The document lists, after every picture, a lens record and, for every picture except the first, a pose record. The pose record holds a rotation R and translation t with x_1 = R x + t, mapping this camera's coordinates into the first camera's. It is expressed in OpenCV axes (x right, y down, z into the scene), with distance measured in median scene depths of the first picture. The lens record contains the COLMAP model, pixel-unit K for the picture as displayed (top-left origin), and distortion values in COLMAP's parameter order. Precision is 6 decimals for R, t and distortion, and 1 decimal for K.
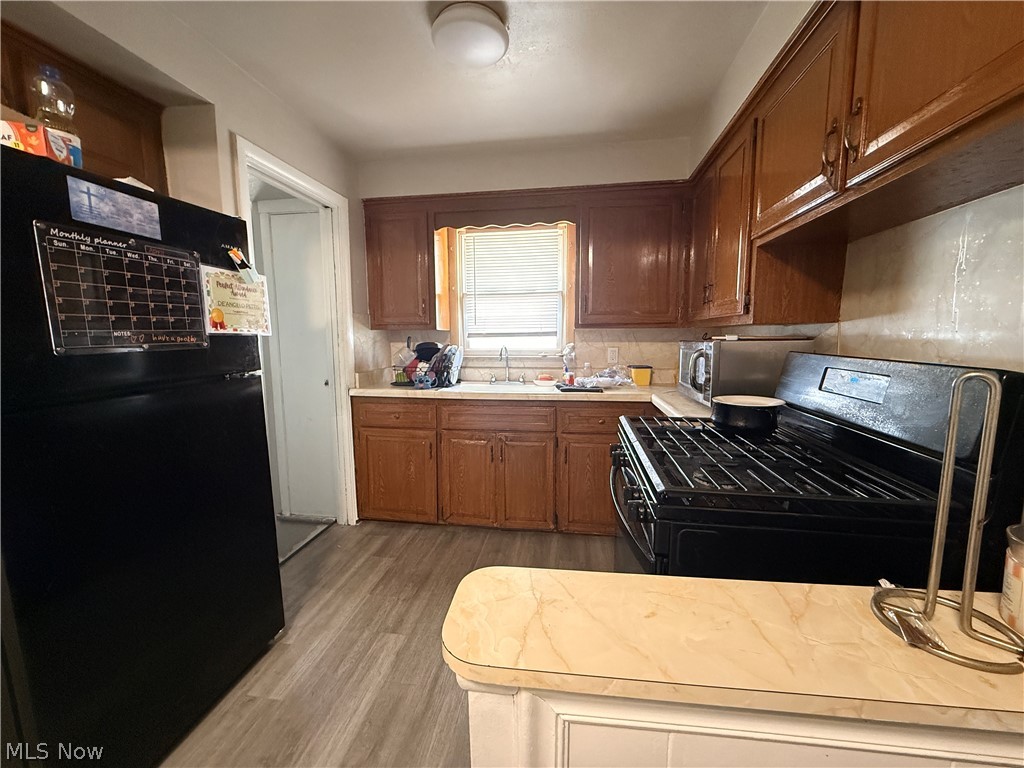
lens RADIAL K [[409.0, 0, 513.4], [0, 409.0, 384.8], [0, 0, 1]] dist [0.001139, 0.000053]
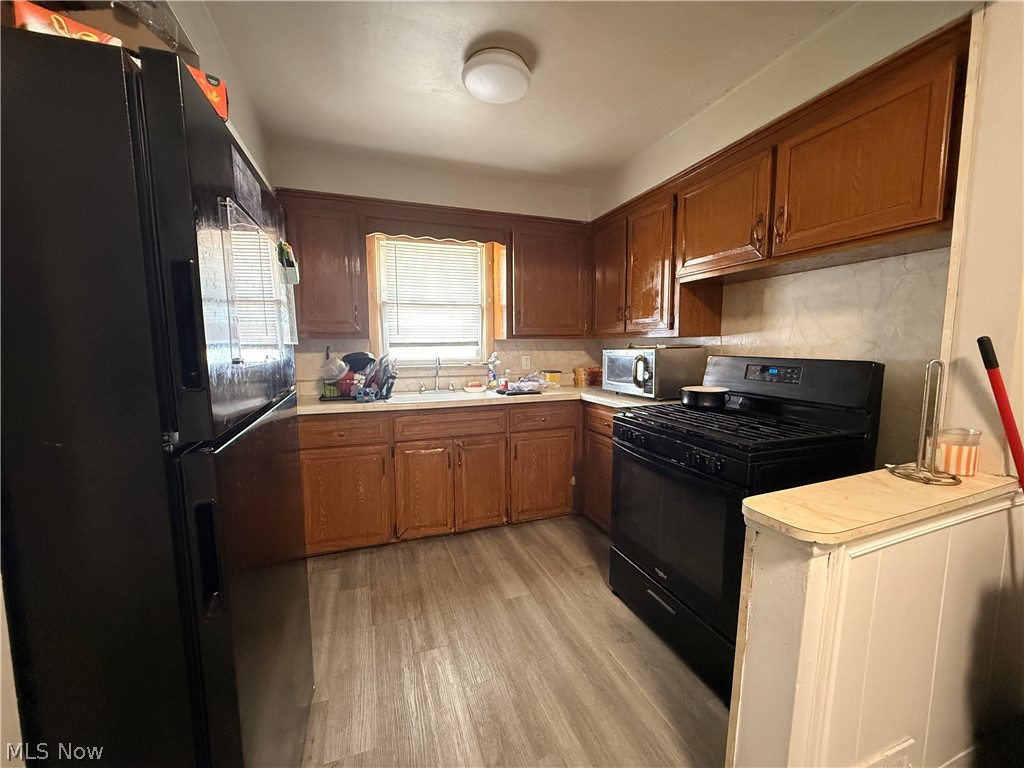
lens RADIAL K [[409.0, 0, 510.7], [0, 409.0, 384.5], [0, 0, 1]] dist [0.001139, 0.000053]
pose [[0.878508, -0.045208, 0.475584, -0.386904], [0.057624, 0.998272, -0.011551, -0.000065], [-0.474240, 0.037553, 0.879594, 0.020434]]
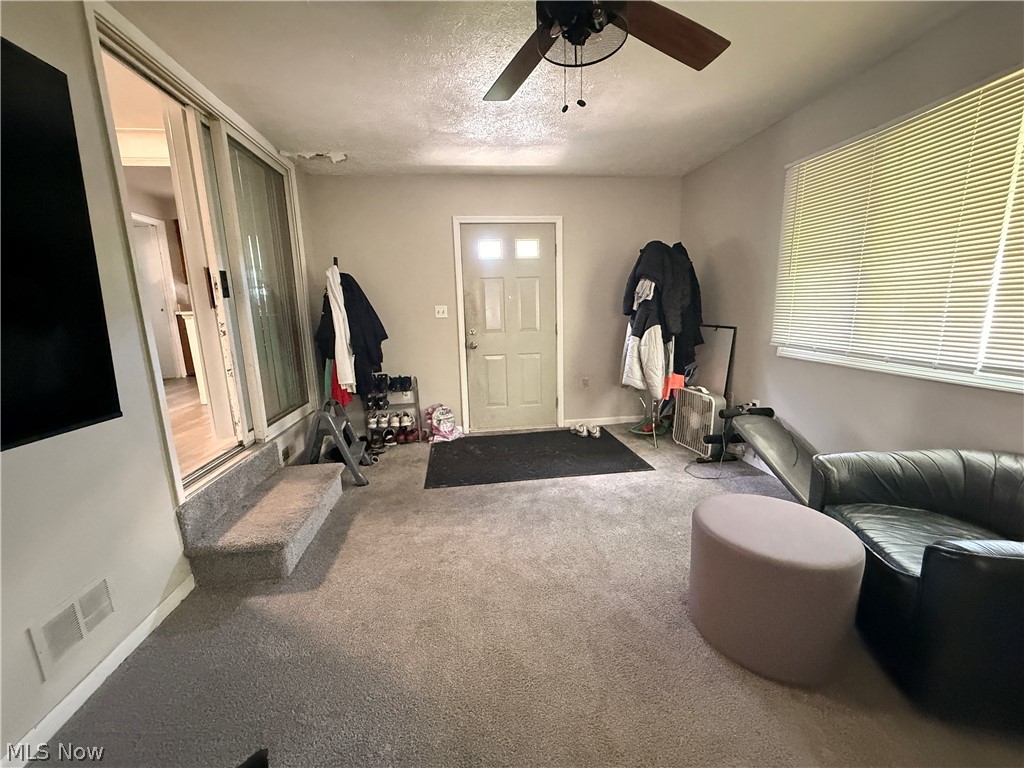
lens RADIAL K [[409.0, 0, 513.8], [0, 409.0, 384.2], [0, 0, 1]] dist [0.001139, 0.000053]
pose [[0.959921, -0.069072, 0.271625, 0.702277], [0.052454, 0.996307, 0.067981, 0.340684], [-0.275317, -0.051009, 0.959999, -1.586007]]
